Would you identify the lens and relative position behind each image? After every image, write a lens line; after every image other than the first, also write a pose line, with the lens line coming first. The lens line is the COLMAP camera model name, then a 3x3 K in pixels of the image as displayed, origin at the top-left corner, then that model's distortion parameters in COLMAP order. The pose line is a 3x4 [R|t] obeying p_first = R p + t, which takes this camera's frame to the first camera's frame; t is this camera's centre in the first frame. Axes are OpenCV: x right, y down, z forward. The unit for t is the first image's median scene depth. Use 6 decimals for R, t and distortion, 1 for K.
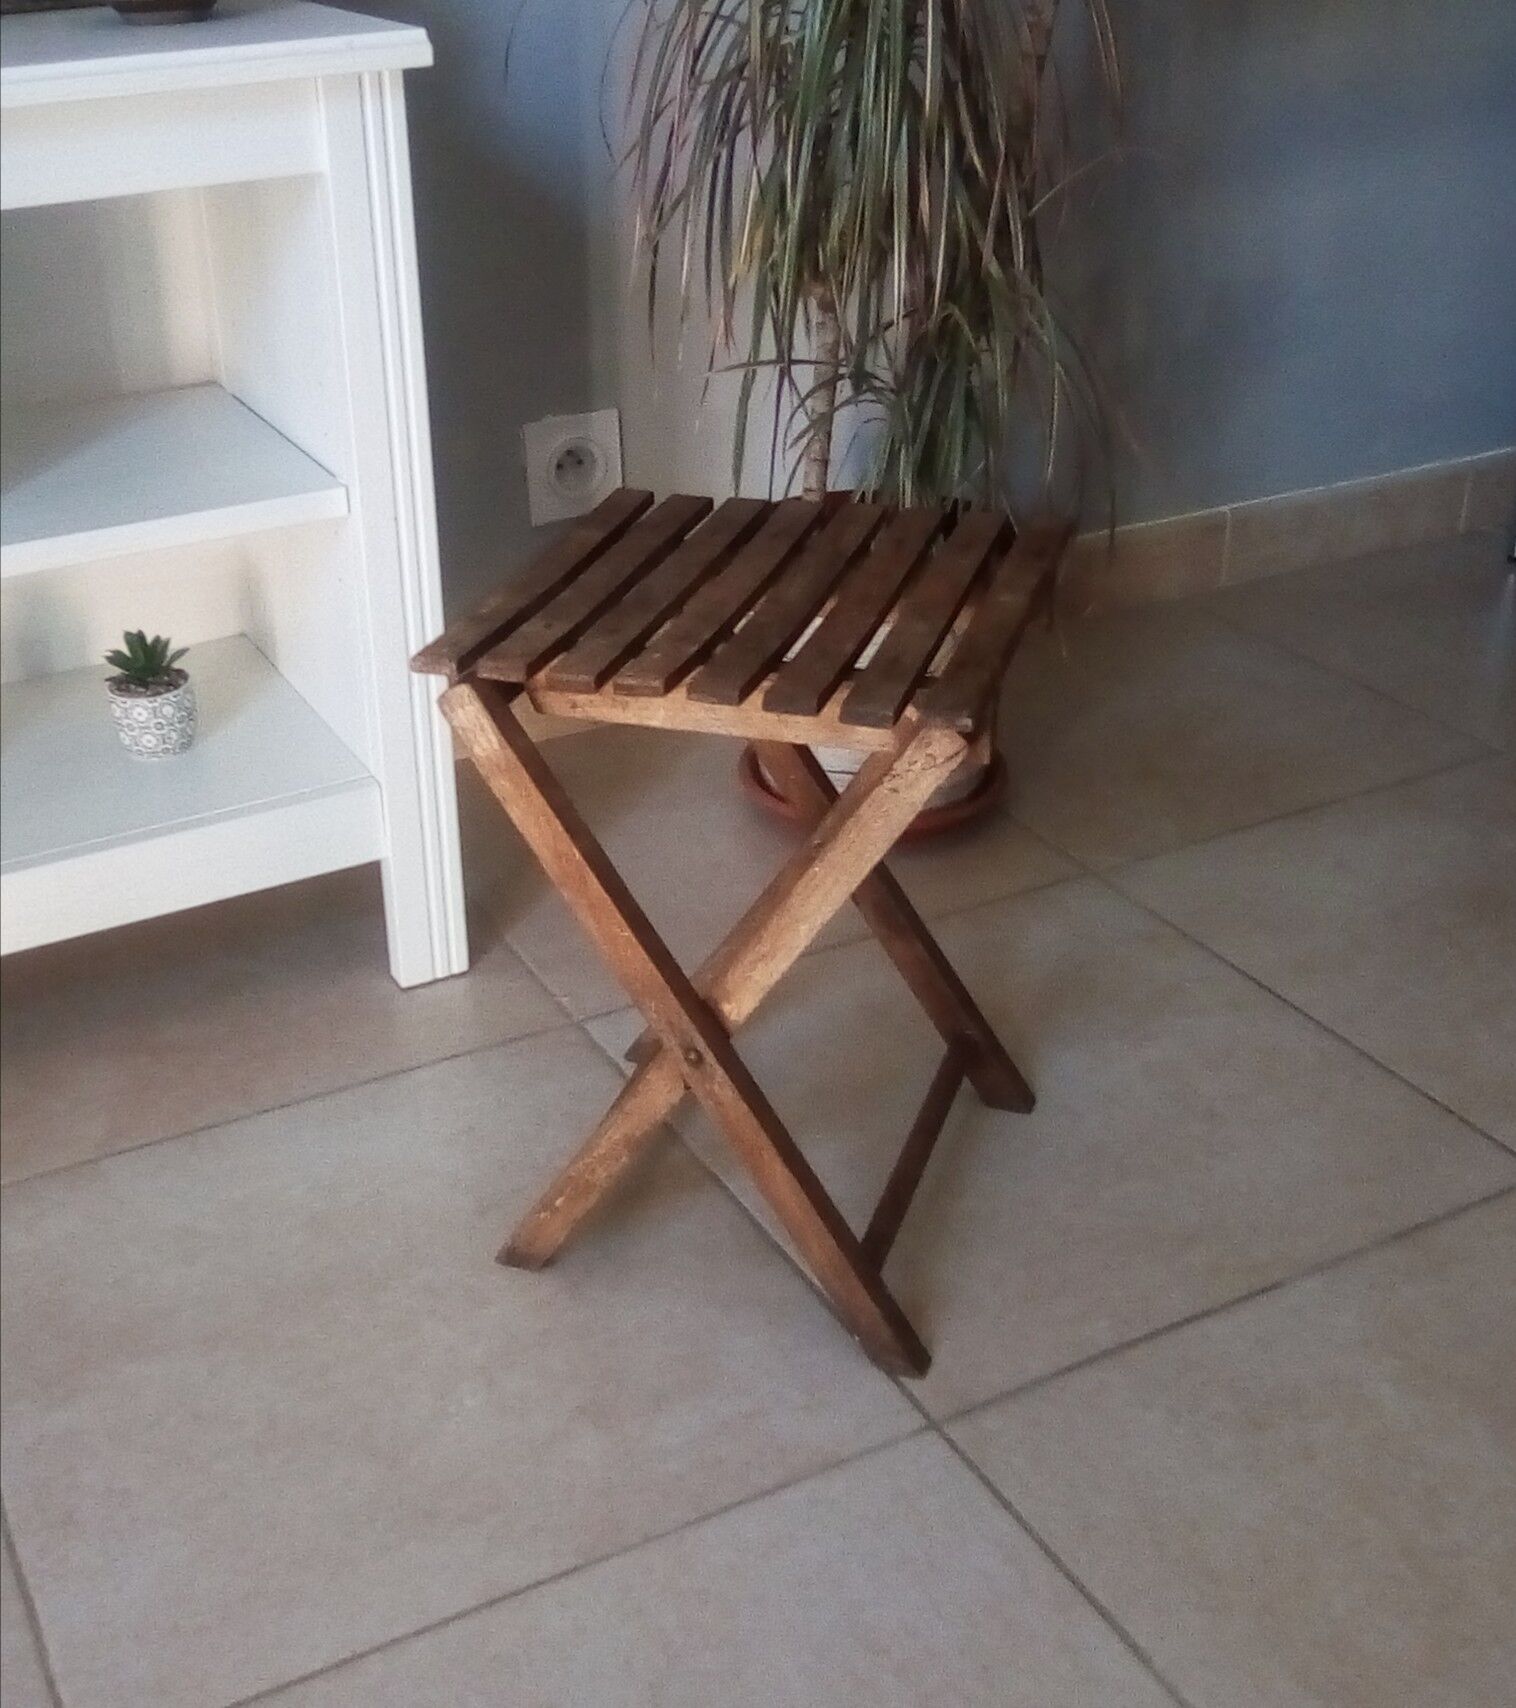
lens RADIAL K [[2121.8, 0, 645.6], [0, 2121.8, 851.4], [0, 0, 1]] dist [-0.004630, -0.037264]
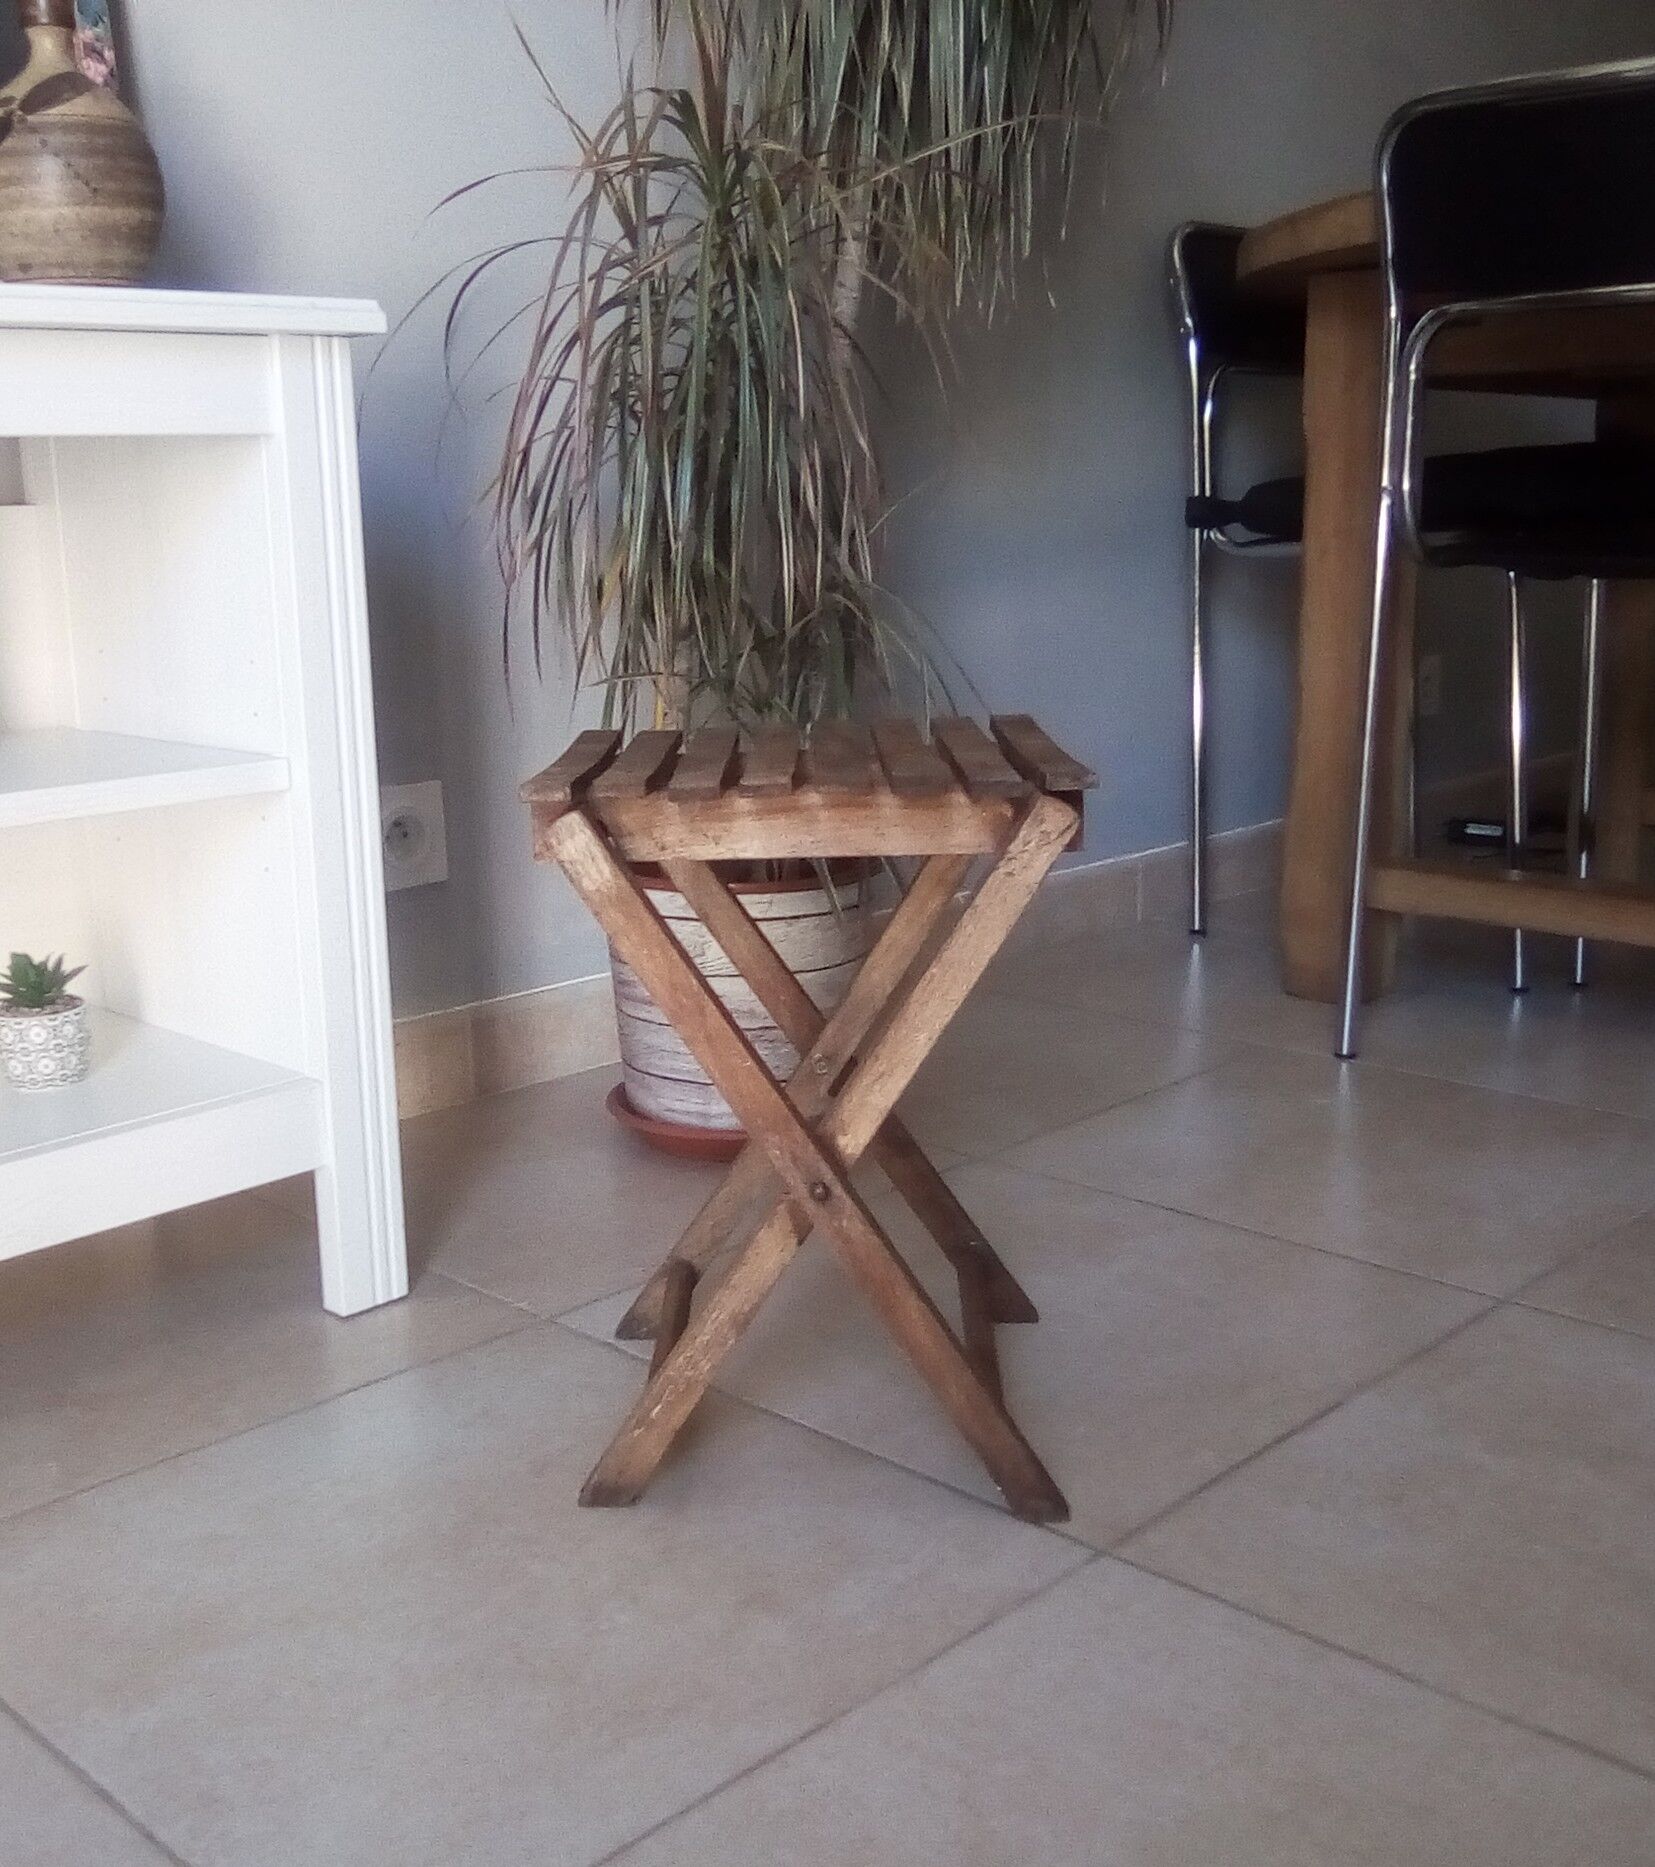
lens RADIAL K [[2109.1, 0, 827.5], [0, 2109.1, 933.5], [0, 0, 1]] dist [0.002674, -0.012746]
pose [[0.944237, -0.062171, 0.323345, -0.247543], [0.146252, 0.959015, -0.242694, 0.193344], [-0.295004, 0.276451, 0.914630, 0.071745]]
